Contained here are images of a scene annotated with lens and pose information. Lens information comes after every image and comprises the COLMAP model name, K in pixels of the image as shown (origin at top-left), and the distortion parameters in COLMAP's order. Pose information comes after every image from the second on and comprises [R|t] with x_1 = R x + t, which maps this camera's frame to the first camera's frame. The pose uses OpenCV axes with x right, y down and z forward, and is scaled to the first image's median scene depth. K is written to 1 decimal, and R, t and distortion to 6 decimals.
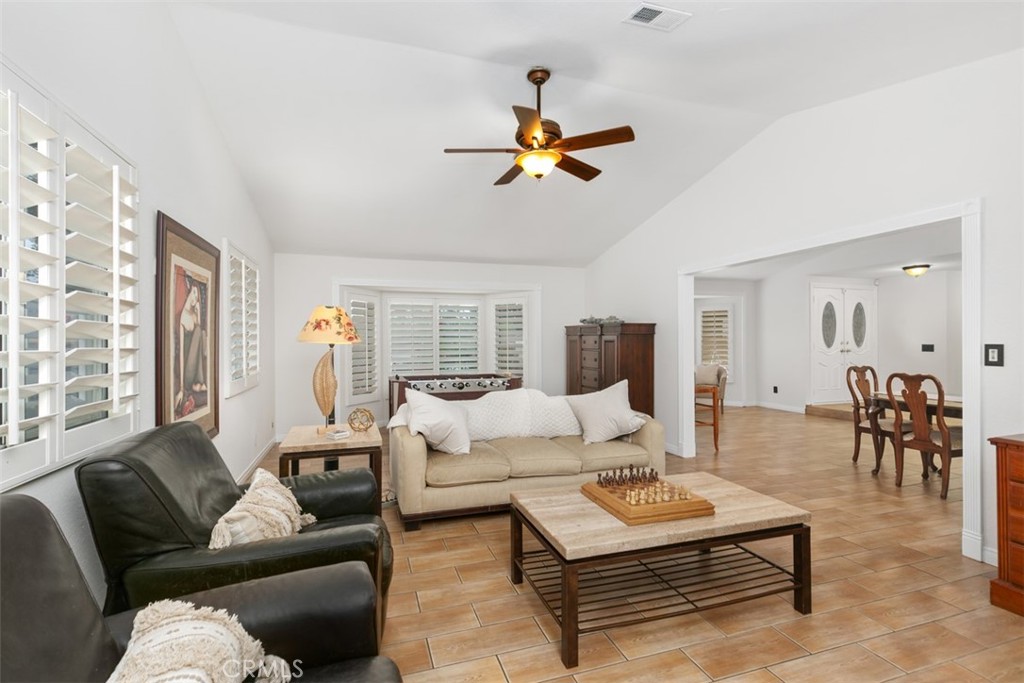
lens RADIAL K [[461.5, 0, 508.2], [0, 461.5, 339.7], [0, 0, 1]] dist [0.003182, -0.000647]
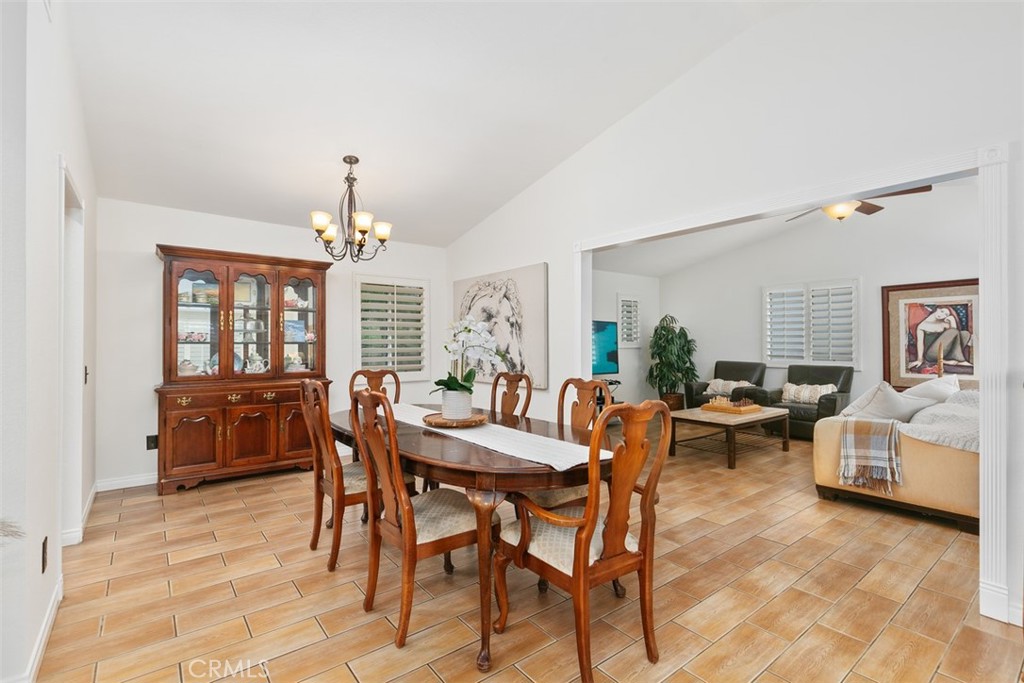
lens RADIAL K [[461.5, 0, 505.0], [0, 461.5, 341.0], [0, 0, 1]] dist [0.003182, -0.000647]
pose [[-0.941659, 0.002920, -0.336555, 1.705189], [0.006818, 0.999923, -0.010401, 0.026829], [0.336498, -0.012089, -0.941606, 2.248632]]
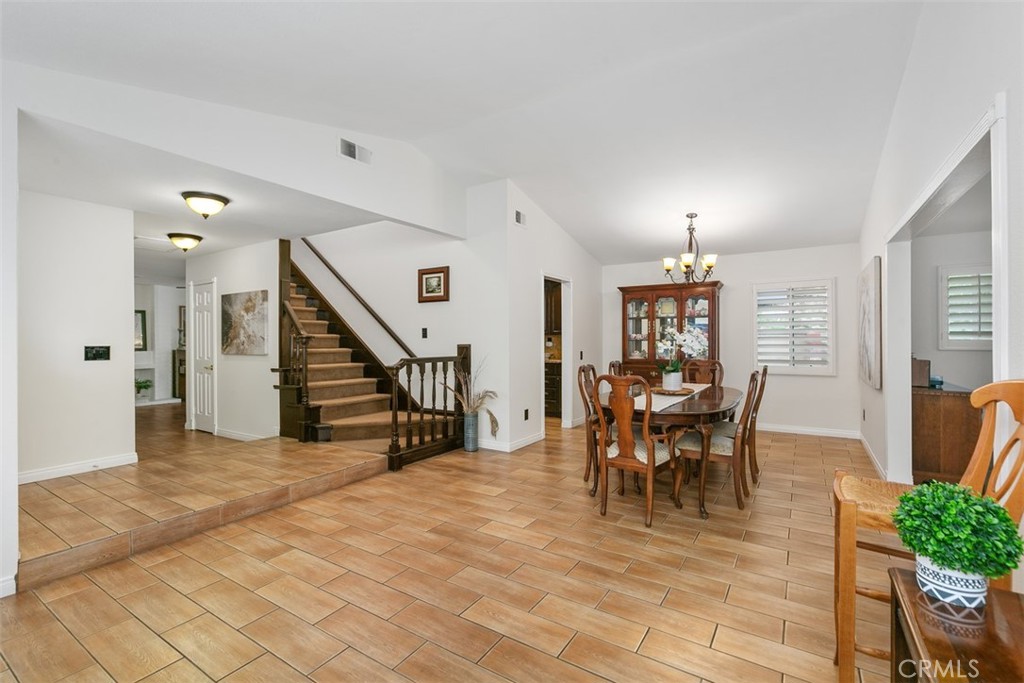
lens RADIAL K [[461.5, 0, 509.7], [0, 461.5, 338.0], [0, 0, 1]] dist [0.003182, -0.000647]
pose [[-0.627661, 0.007021, 0.778455, 0.644907], [0.002430, 0.999972, -0.007059, 0.016558], [-0.778483, -0.002539, -0.627660, 2.668410]]
